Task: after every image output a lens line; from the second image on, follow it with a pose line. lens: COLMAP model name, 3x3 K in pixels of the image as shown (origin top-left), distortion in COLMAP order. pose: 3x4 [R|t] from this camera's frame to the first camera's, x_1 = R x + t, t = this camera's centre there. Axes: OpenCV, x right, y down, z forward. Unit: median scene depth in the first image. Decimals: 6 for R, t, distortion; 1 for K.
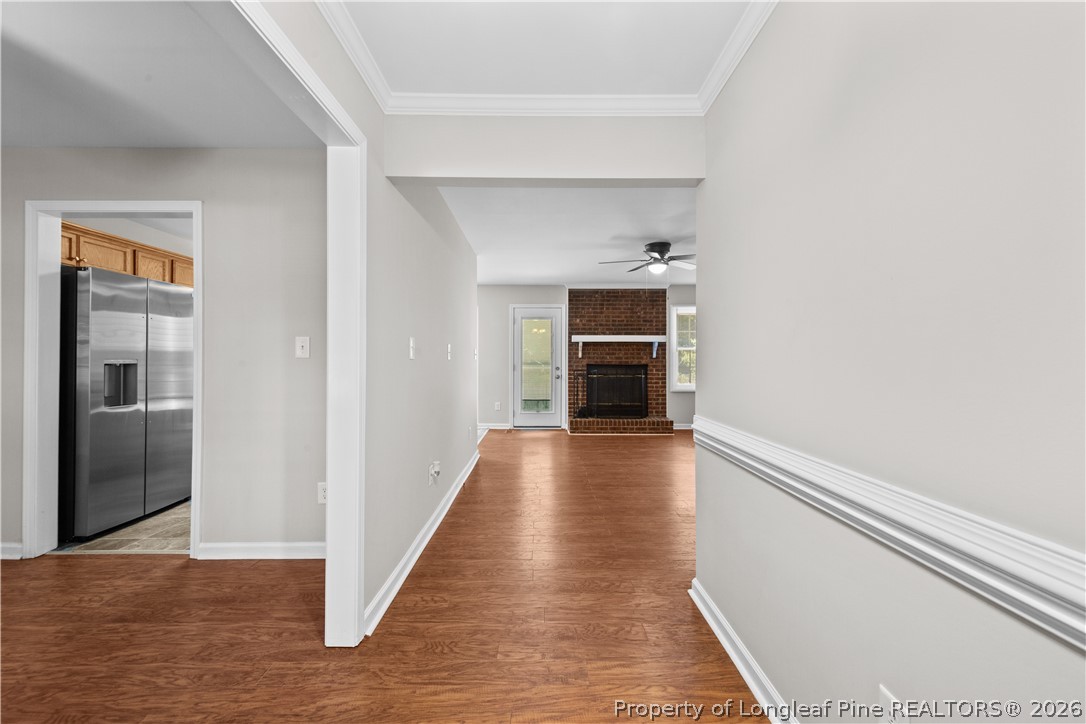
lens RADIAL K [[442.9, 0, 541.2], [0, 442.9, 367.3], [0, 0, 1]] dist [-0.008269, -0.000680]
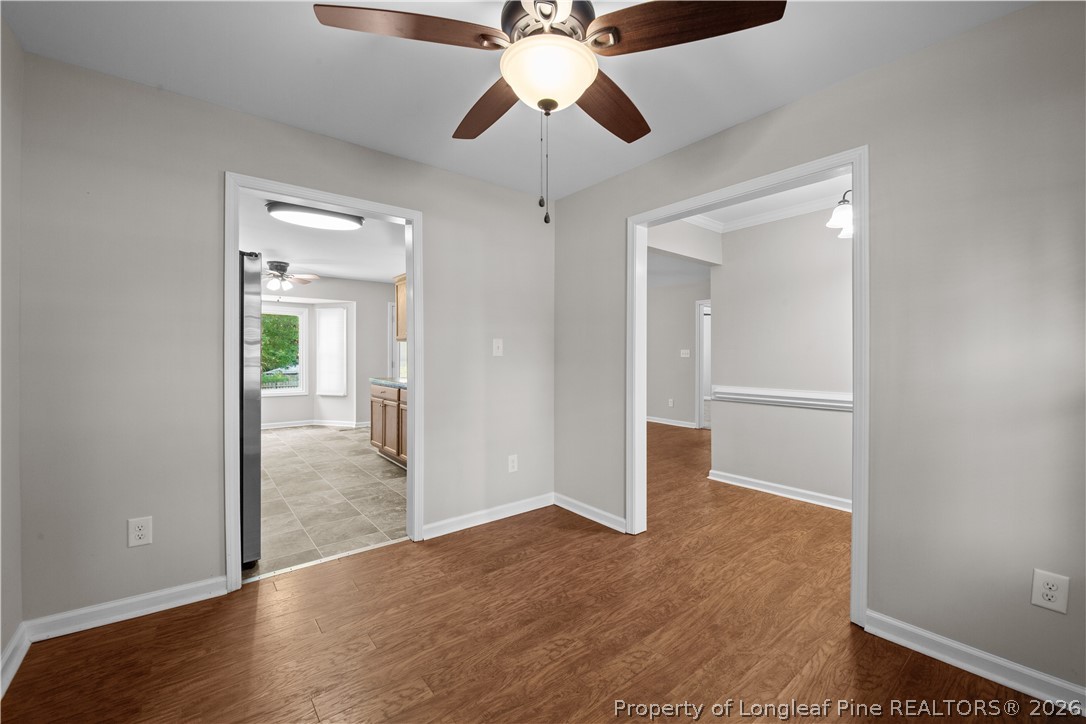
lens RADIAL K [[442.9, 0, 543.4], [0, 442.9, 364.6], [0, 0, 1]] dist [-0.008269, -0.000680]
pose [[0.779198, -0.007062, 0.626738, -1.584103], [0.005567, 0.999975, 0.004346, -0.006067], [-0.626753, 0.000103, 0.779218, -0.061239]]
